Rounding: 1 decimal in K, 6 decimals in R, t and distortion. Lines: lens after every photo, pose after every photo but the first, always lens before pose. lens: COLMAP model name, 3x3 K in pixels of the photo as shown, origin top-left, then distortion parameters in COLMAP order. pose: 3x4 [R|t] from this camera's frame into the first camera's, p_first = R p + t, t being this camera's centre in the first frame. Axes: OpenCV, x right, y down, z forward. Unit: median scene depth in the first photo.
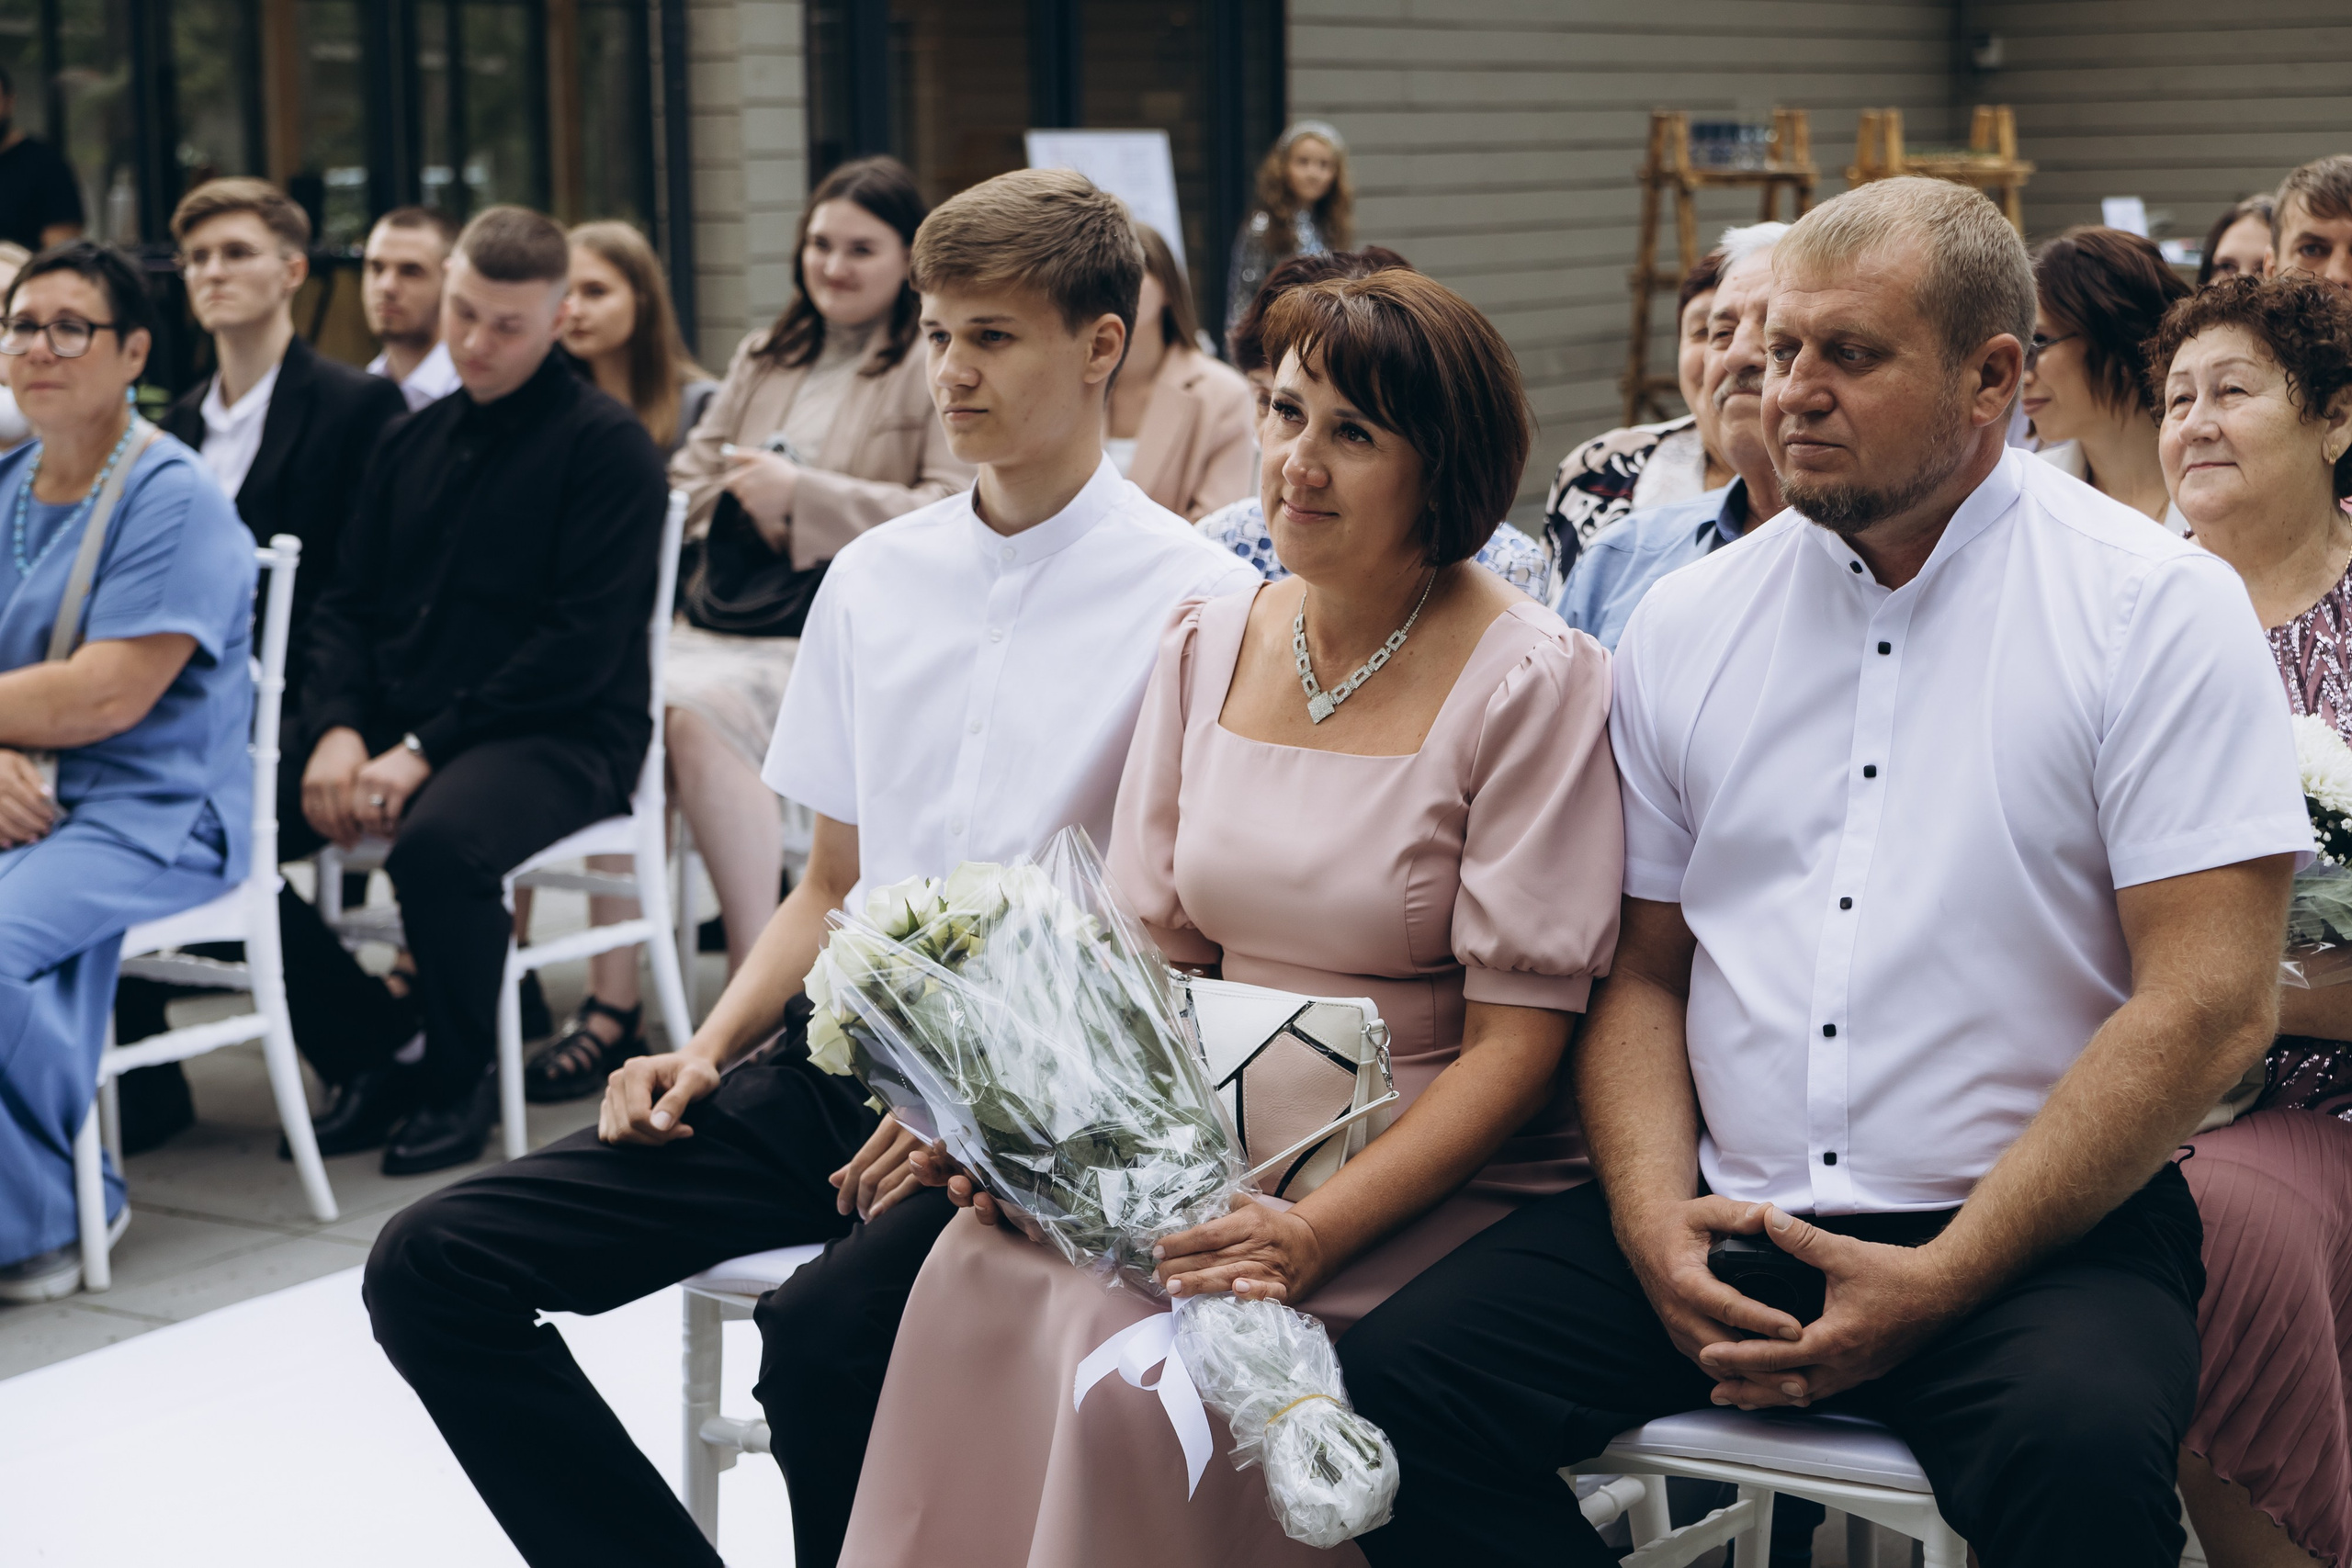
lens RADIAL K [[4219.9, 0, 1176.0], [0, 4219.9, 784.0], [0, 0, 1]] dist [0.002416, 0.104802]
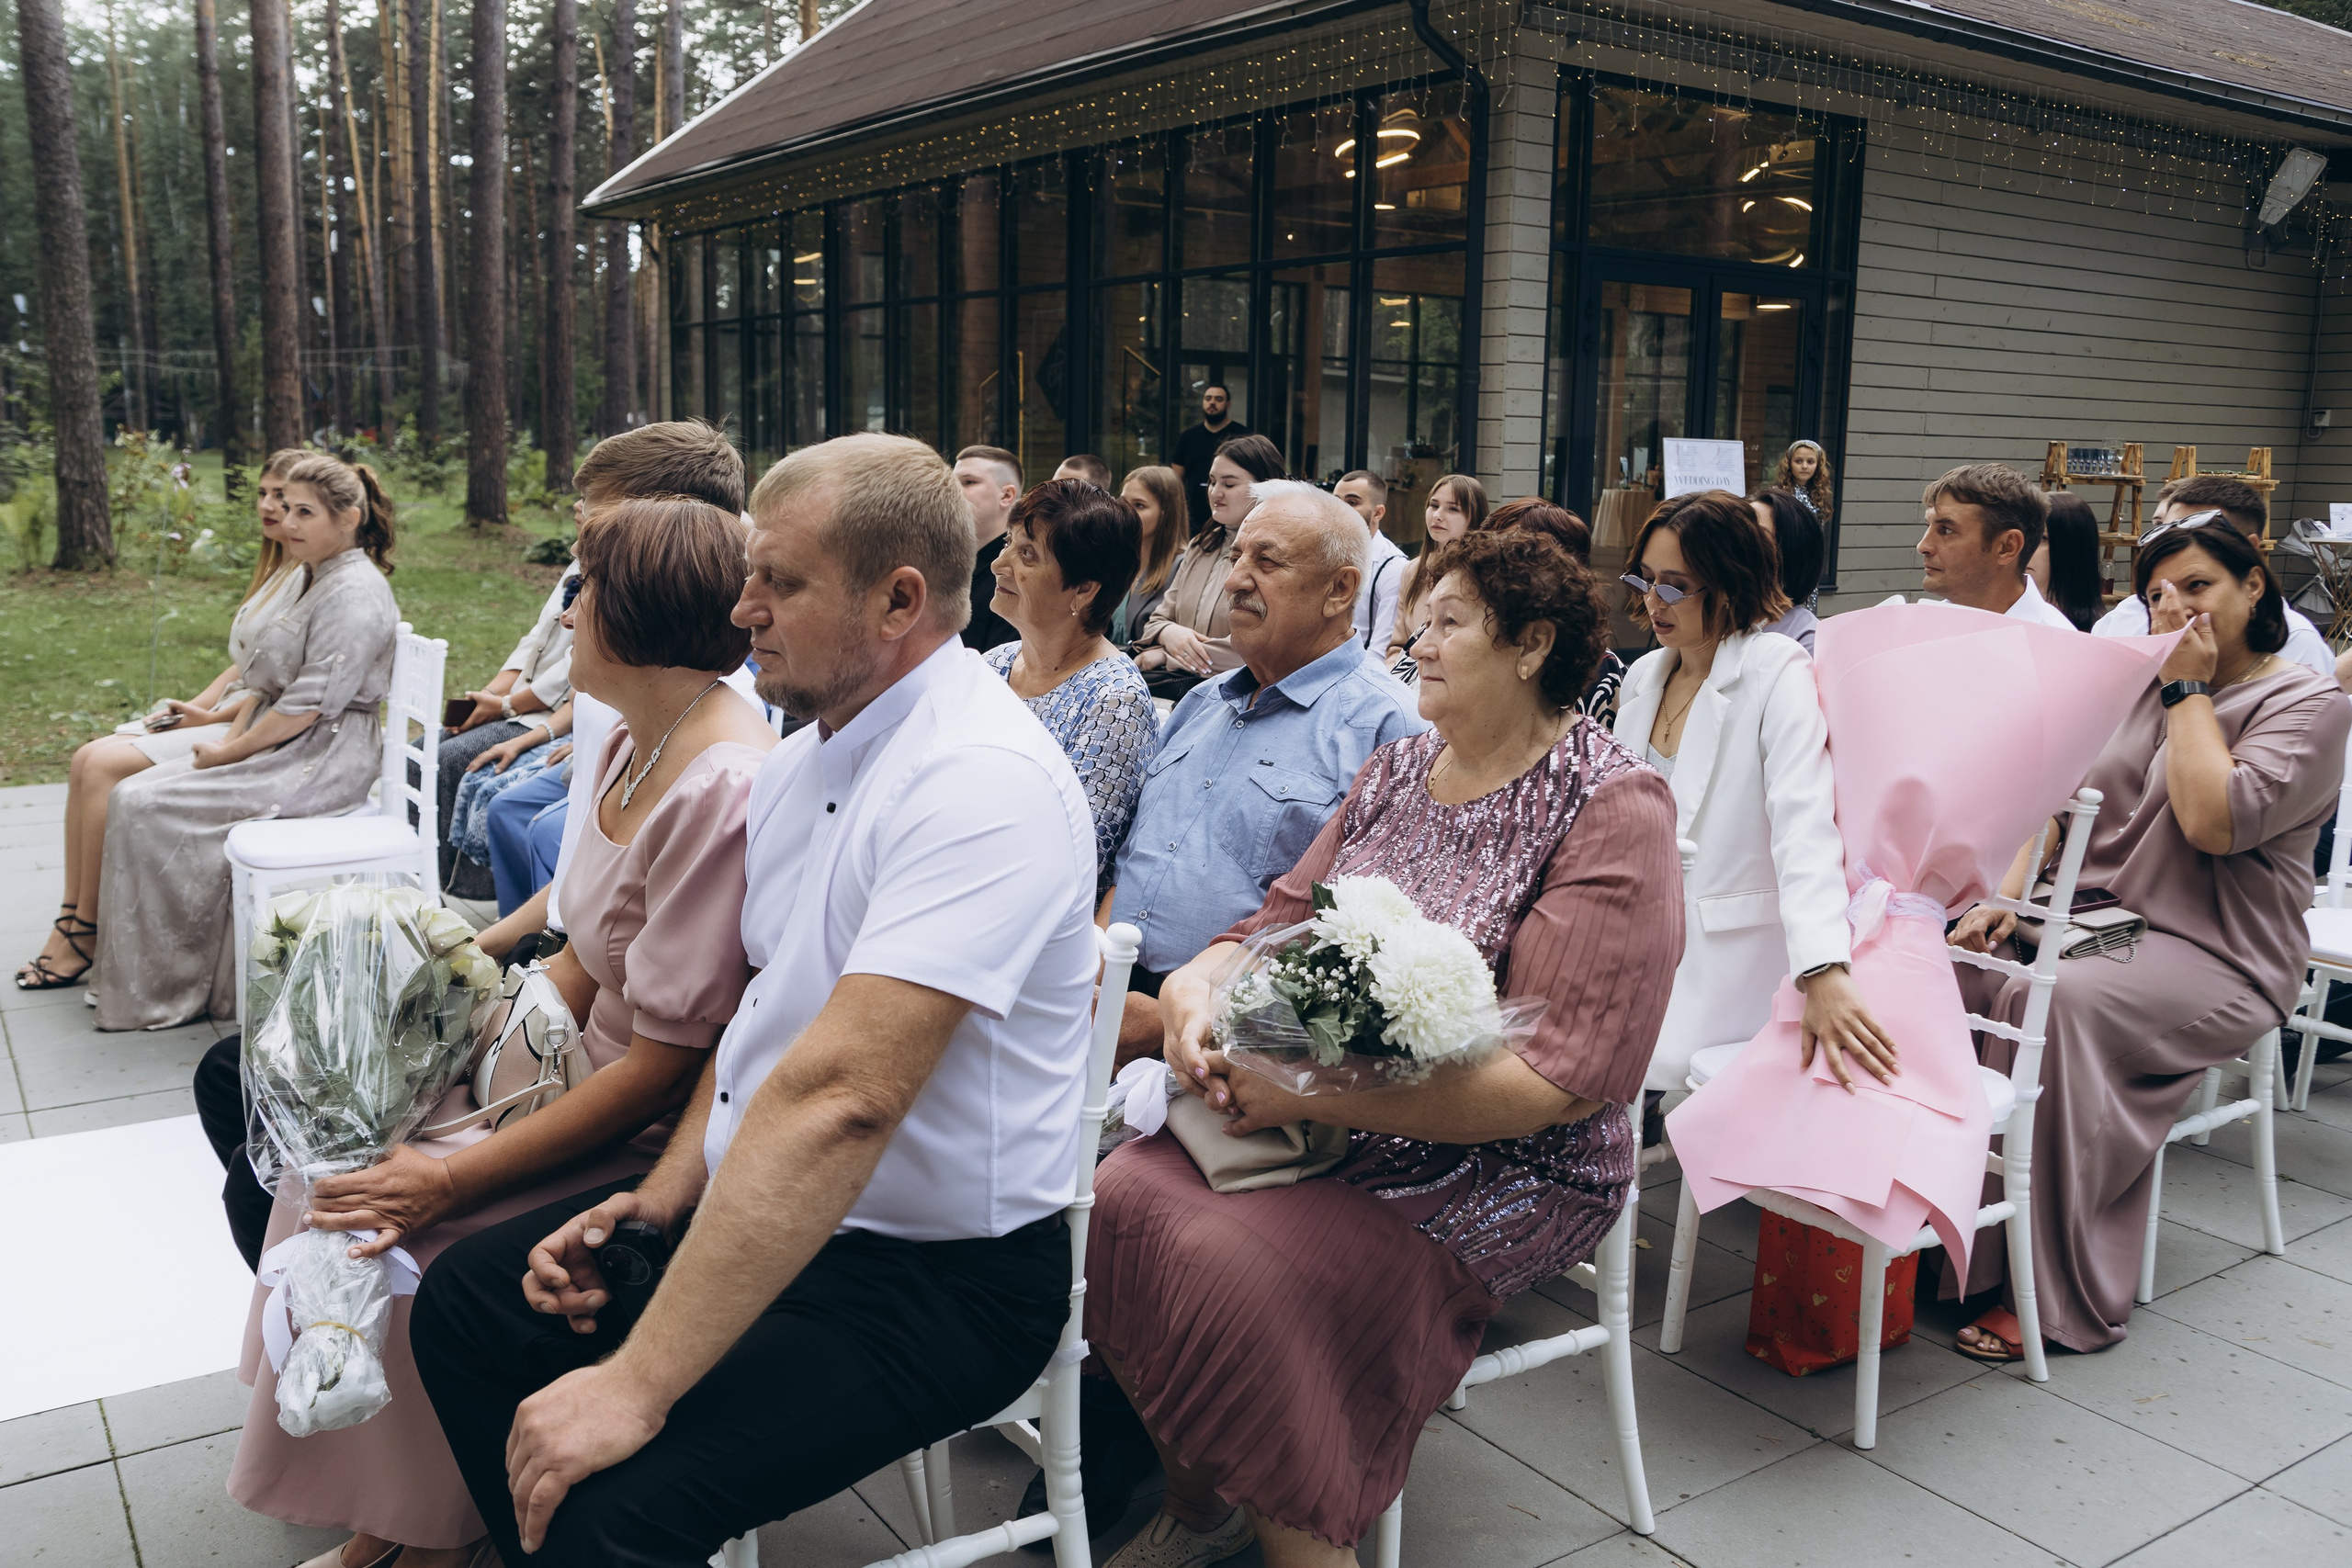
lens RADIAL K [[1947.8, 0, 1264.1], [0, 1947.8, 775.0], [0, 0, 1]] dist [-0.090238, 0.134514]
pose [[0.928586, 0.095849, -0.358527, 0.306237], [-0.089076, 0.995395, 0.035403, -0.045099], [0.360270, -0.000939, 0.932848, 0.303582]]
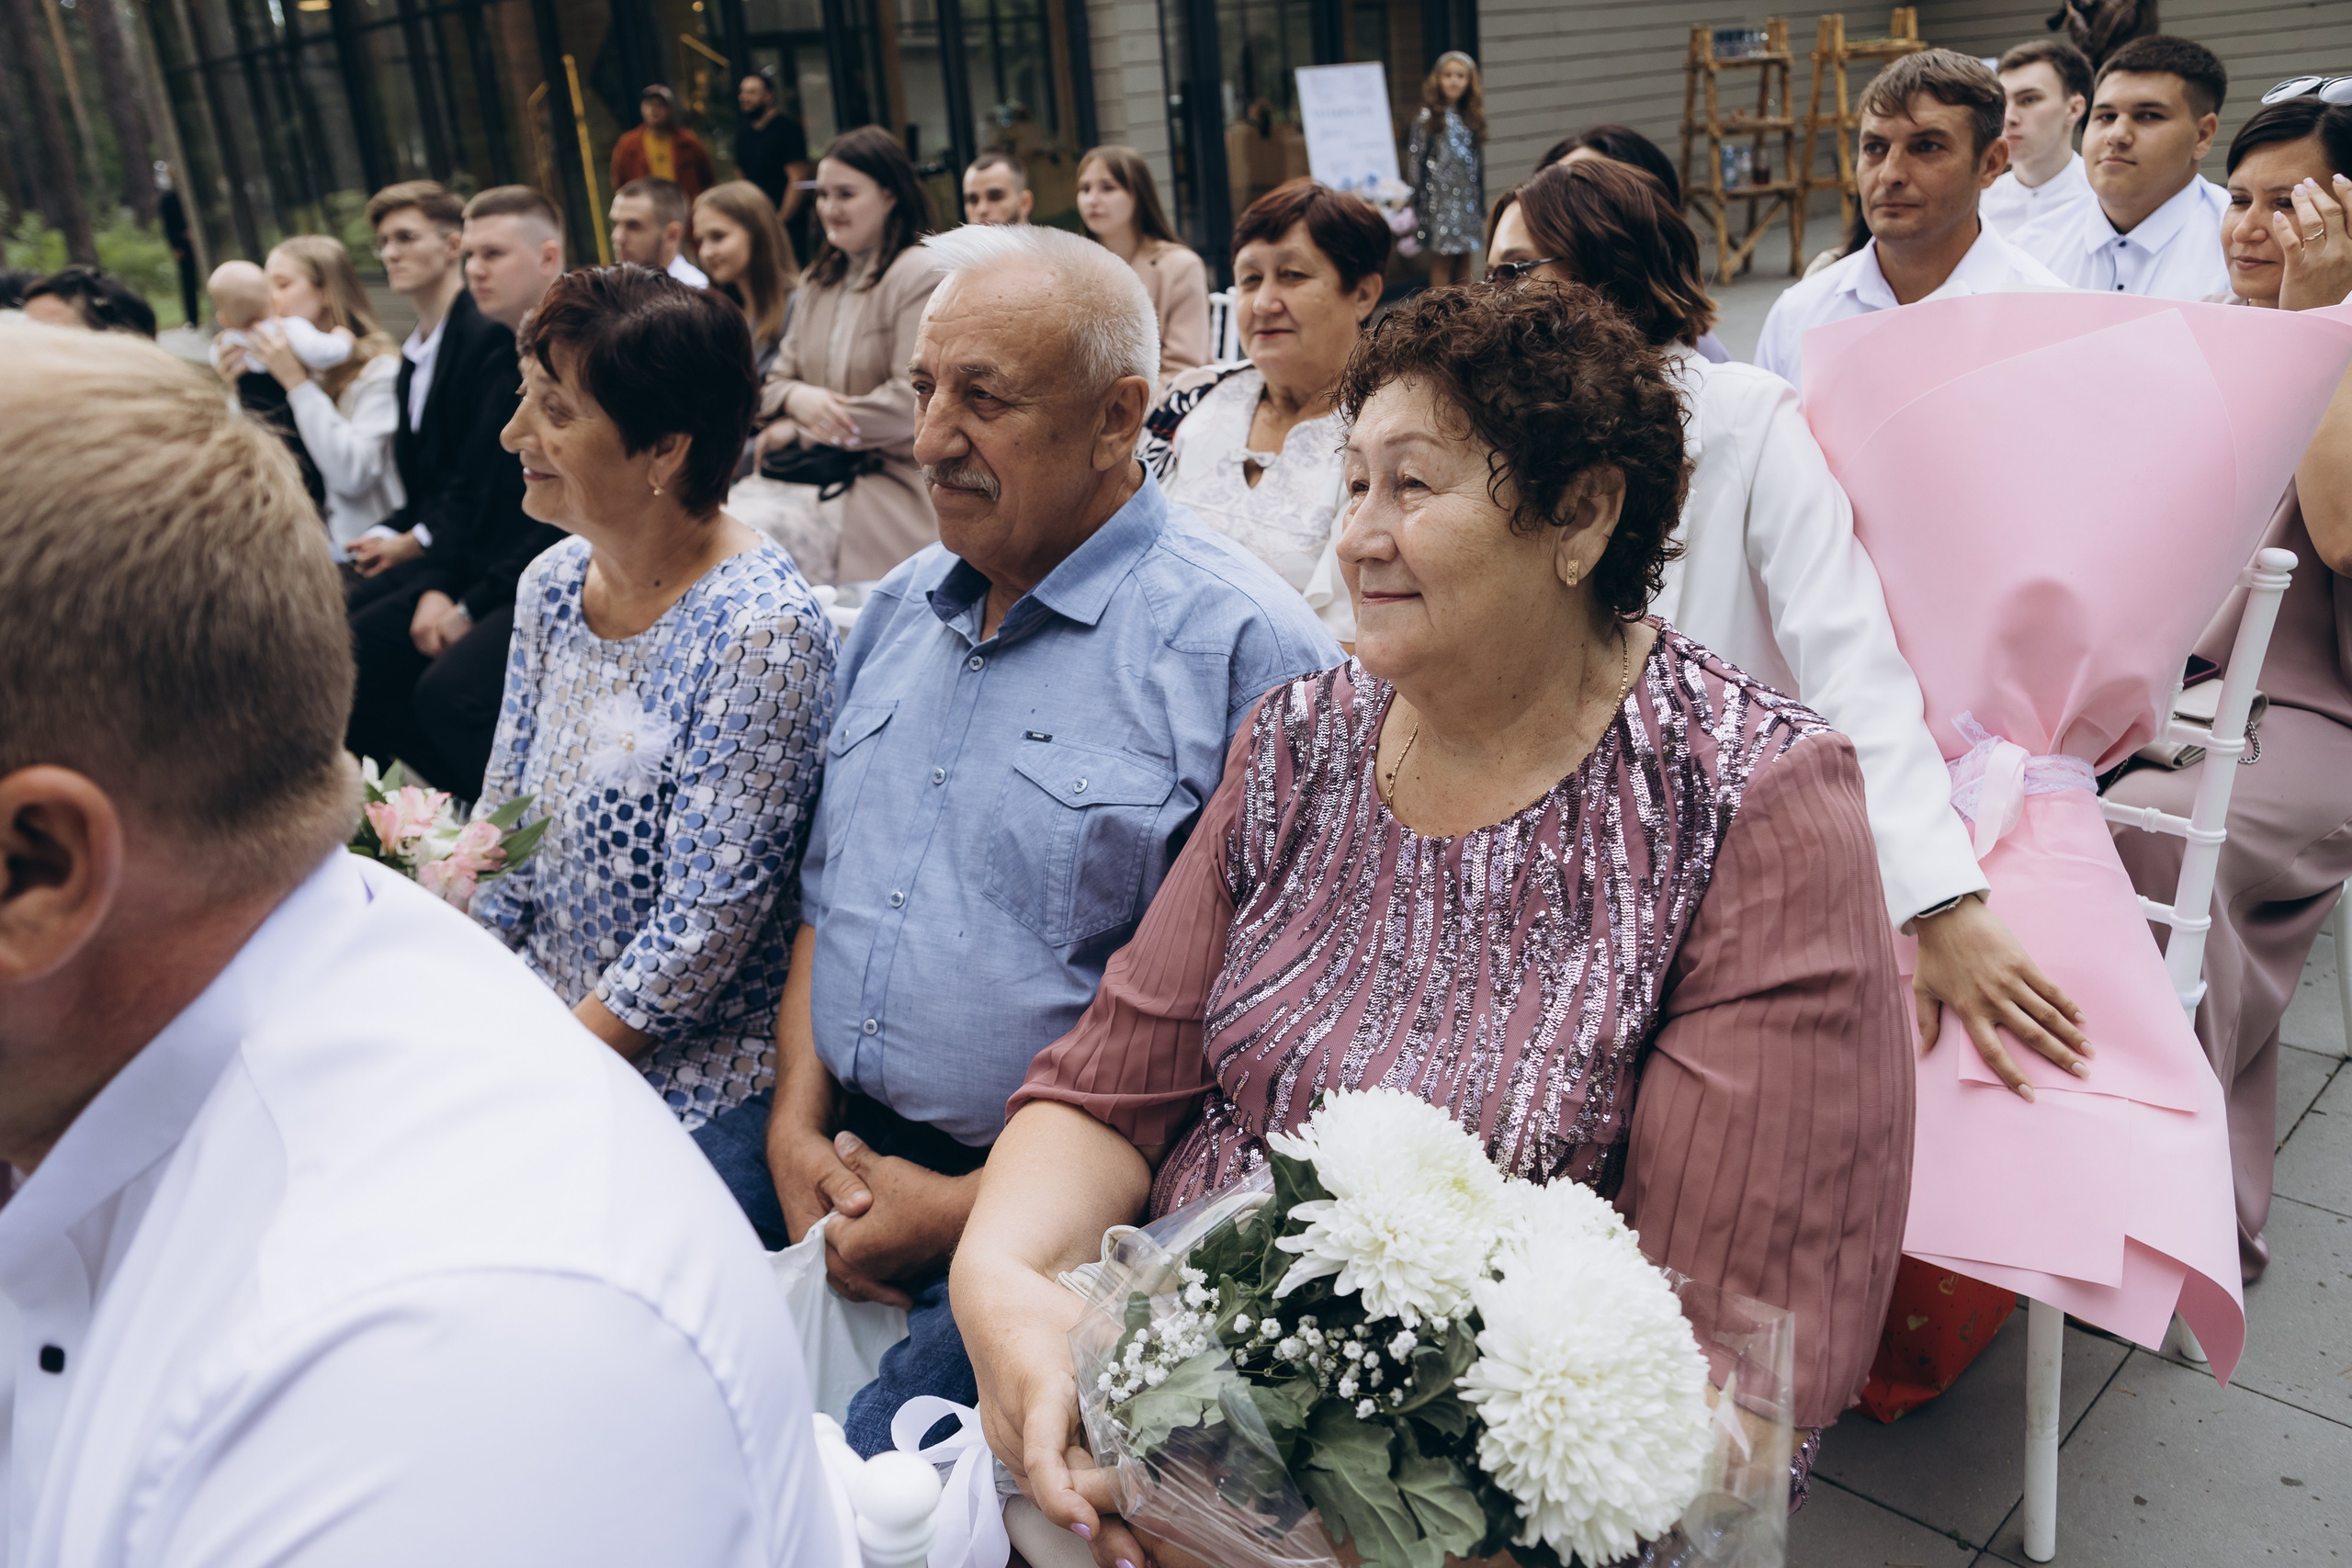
lens RADIAL K [[1853.5, 0, 1176.0], [0, 1853.5, 784.0], [0, 0, 1]] dist [-0.080225, 0.074556]
pose [[0.975542, 0.004221, -0.219773, 0.203766], [0.044406, 0.975417, 0.215845, -0.081560], [0.215282, -0.220325, 0.951373, 0.521006]]
